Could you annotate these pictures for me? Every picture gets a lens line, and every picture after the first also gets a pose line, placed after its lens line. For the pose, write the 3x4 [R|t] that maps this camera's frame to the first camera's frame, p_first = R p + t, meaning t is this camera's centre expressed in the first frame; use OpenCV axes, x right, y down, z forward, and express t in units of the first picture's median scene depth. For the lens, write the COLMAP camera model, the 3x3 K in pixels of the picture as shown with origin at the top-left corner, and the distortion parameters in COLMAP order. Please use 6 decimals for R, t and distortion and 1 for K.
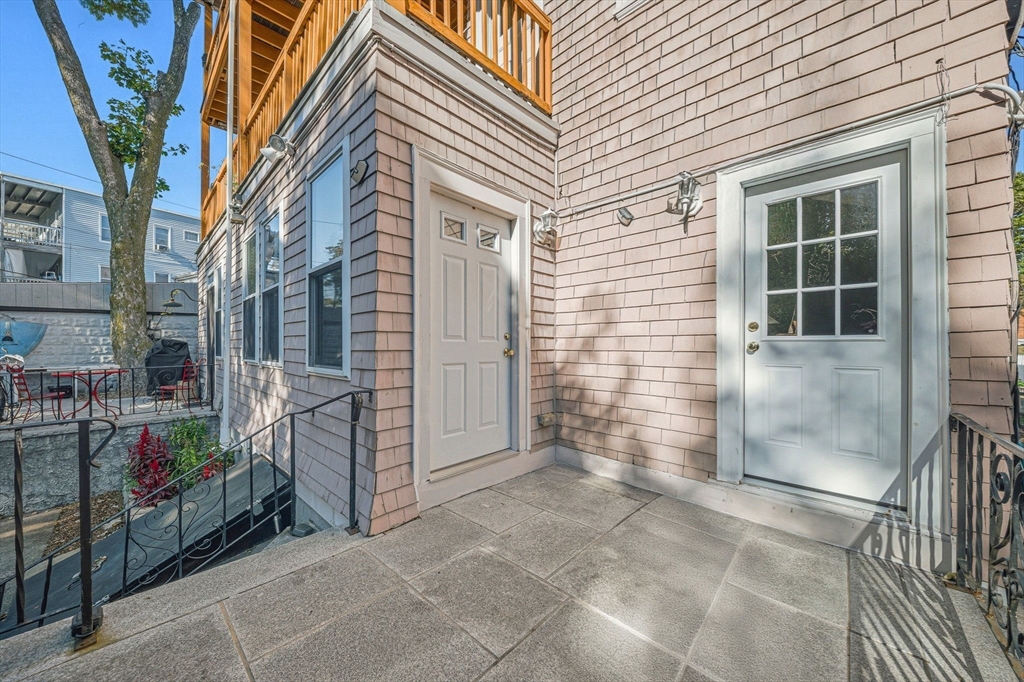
lens RADIAL K [[361.2, 0, 507.3], [0, 361.2, 341.5], [0, 0, 1]] dist [-0.001554, -0.000268]
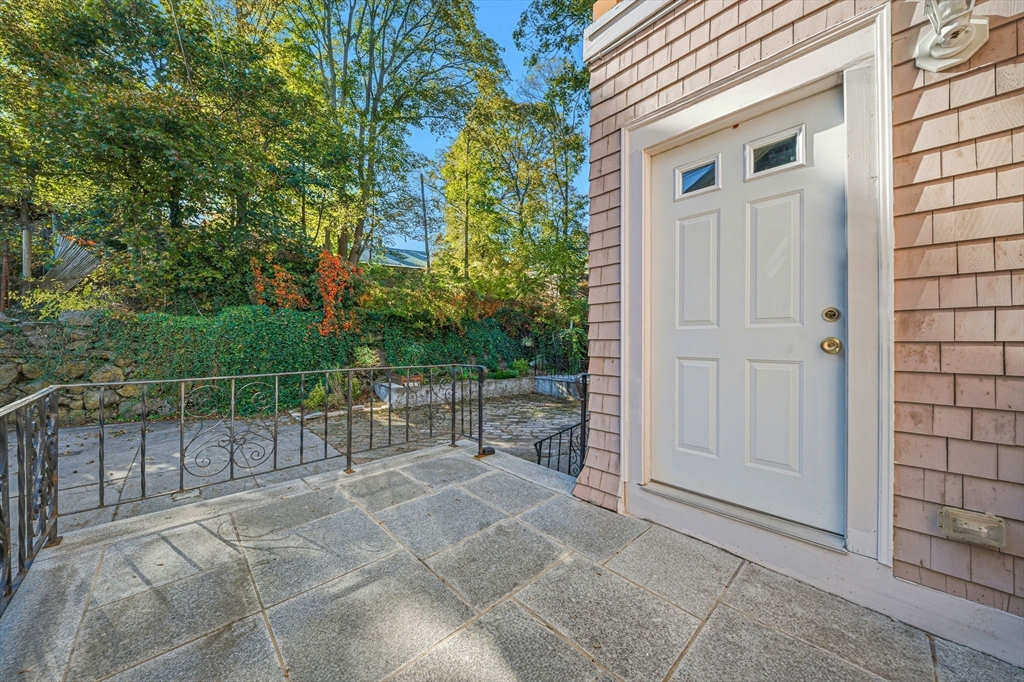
lens RADIAL K [[347.3, 0, 512.0], [0, 347.3, 341.0], [0, 0, 1]] dist [-0.000555, -0.000057]
pose [[-0.041332, -0.008424, -0.999110, 0.614720], [-0.000522, 0.999965, -0.008410, 0.033985], [0.999145, 0.000174, -0.041335, 0.674541]]
